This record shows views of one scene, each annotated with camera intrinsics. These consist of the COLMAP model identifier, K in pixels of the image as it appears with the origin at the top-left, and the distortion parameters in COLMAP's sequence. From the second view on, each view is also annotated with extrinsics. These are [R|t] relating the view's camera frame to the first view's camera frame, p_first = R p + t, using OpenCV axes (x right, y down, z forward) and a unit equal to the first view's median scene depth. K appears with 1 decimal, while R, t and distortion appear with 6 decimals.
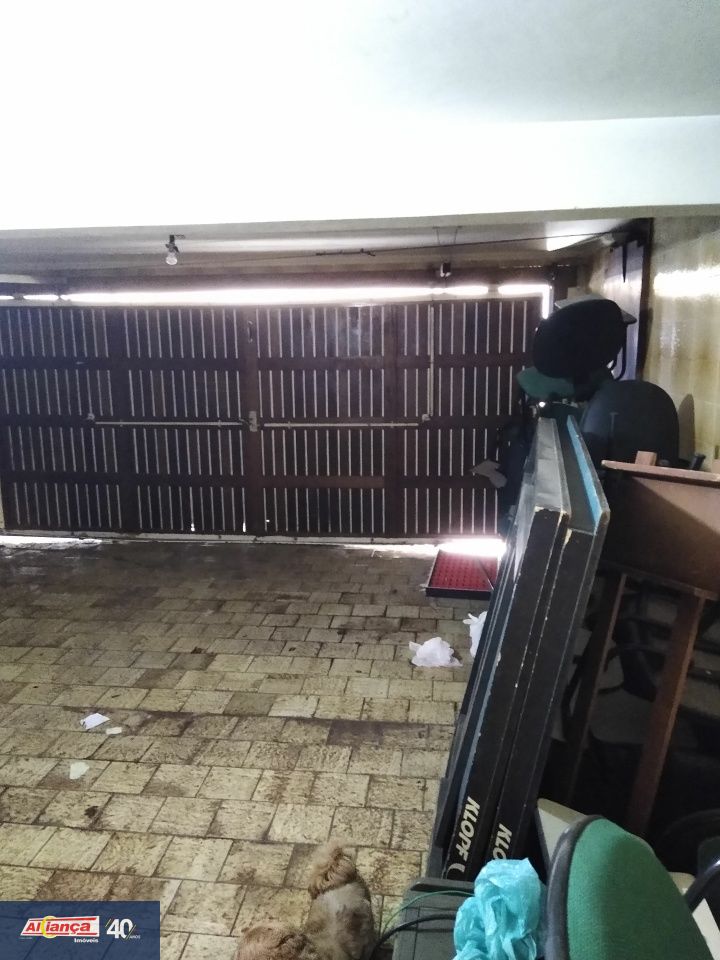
lens RADIAL K [[744.6, 0, 360.0], [0, 744.6, 480.0], [0, 0, 1]] dist [0.082989, -0.141904]
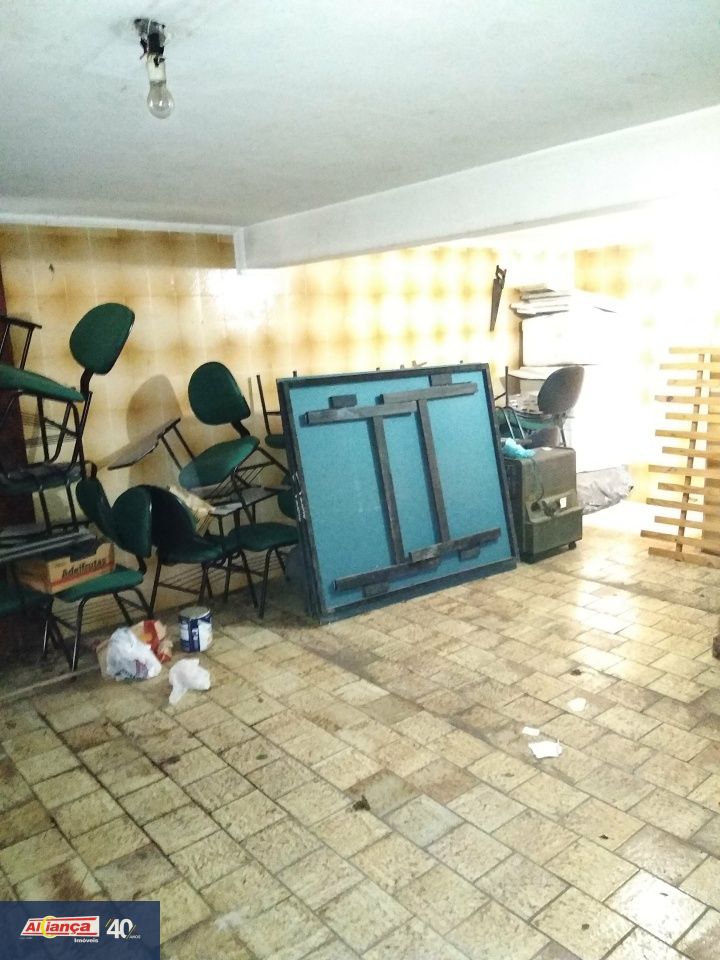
lens RADIAL K [[744.6, 0, 360.0], [0, 744.6, 480.0], [0, 0, 1]] dist [0.082989, -0.141904]
pose [[-0.723237, -0.095027, 0.684031, -0.780586], [0.178886, 0.930903, 0.318463, -0.291296], [-0.667029, 0.352688, -0.656265, 1.641962]]
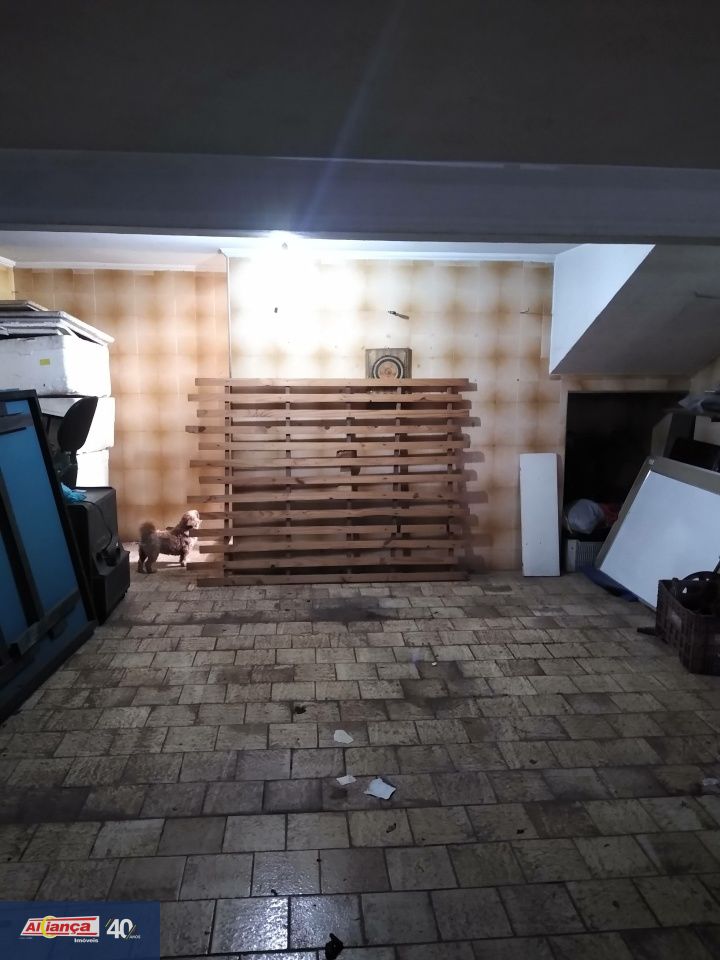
lens RADIAL K [[744.6, 0, 360.0], [0, 744.6, 480.0], [0, 0, 1]] dist [0.082989, -0.141904]
pose [[-0.979863, 0.033048, -0.196916, -0.183519], [-0.036832, 0.939367, 0.340928, -0.285458], [0.196243, 0.341316, -0.919234, 1.678539]]
